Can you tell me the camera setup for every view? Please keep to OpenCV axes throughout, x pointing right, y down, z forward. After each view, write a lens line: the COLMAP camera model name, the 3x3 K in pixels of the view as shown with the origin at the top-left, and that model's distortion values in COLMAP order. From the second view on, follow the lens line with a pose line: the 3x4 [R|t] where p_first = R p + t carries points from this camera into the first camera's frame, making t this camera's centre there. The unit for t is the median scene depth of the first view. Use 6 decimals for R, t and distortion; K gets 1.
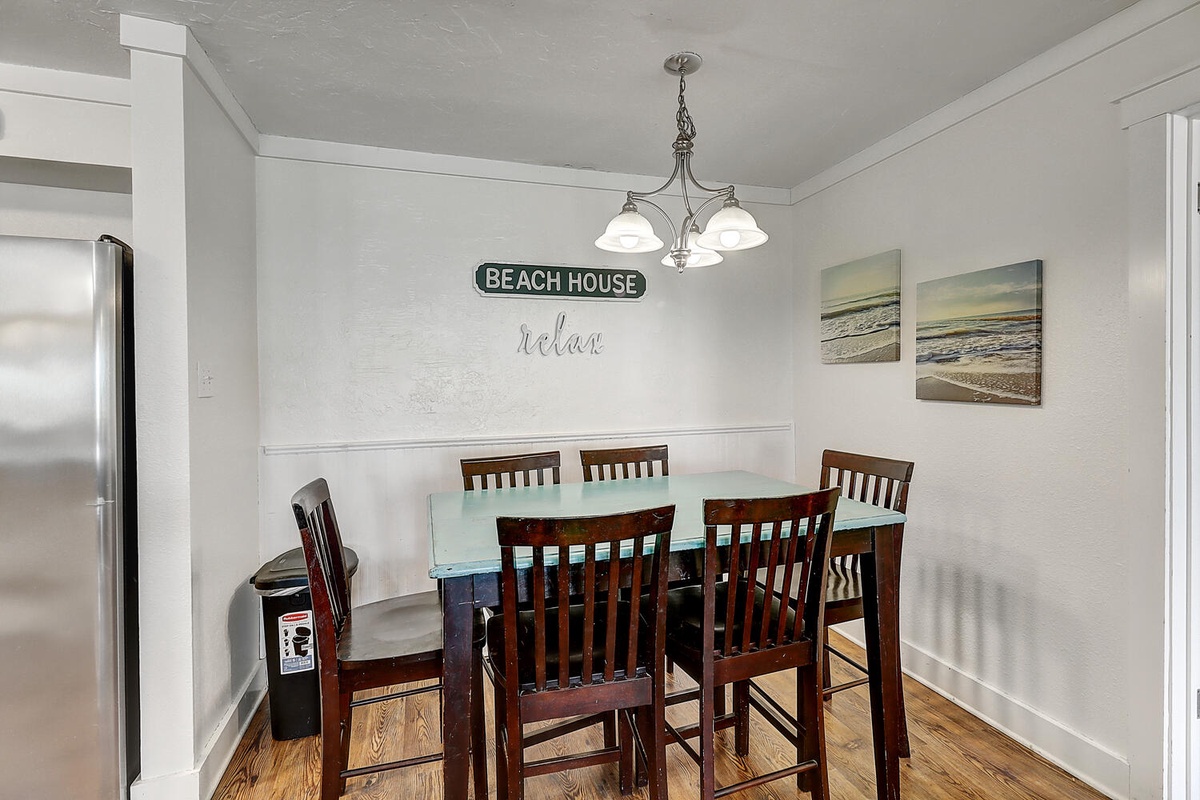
lens RADIAL K [[554.0, 0, 602.2], [0, 554.0, 390.9], [0, 0, 1]] dist [0.000957, 0.000195]
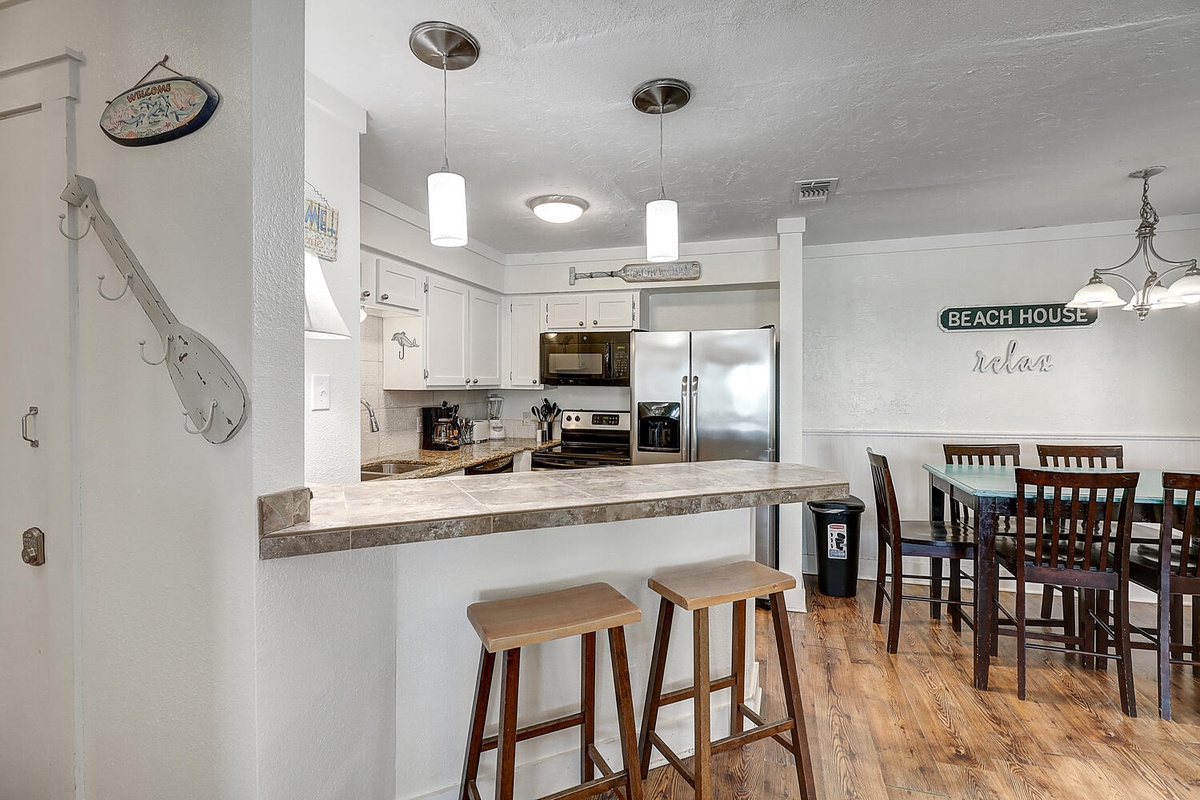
lens RADIAL K [[554.0, 0, 602.2], [0, 554.0, 390.9], [0, 0, 1]] dist [0.000957, 0.000195]
pose [[0.819718, 0.010876, -0.572663, -0.122960], [-0.010498, 0.999937, 0.003964, -0.017630], [0.572670, 0.002763, 0.819781, -0.665086]]
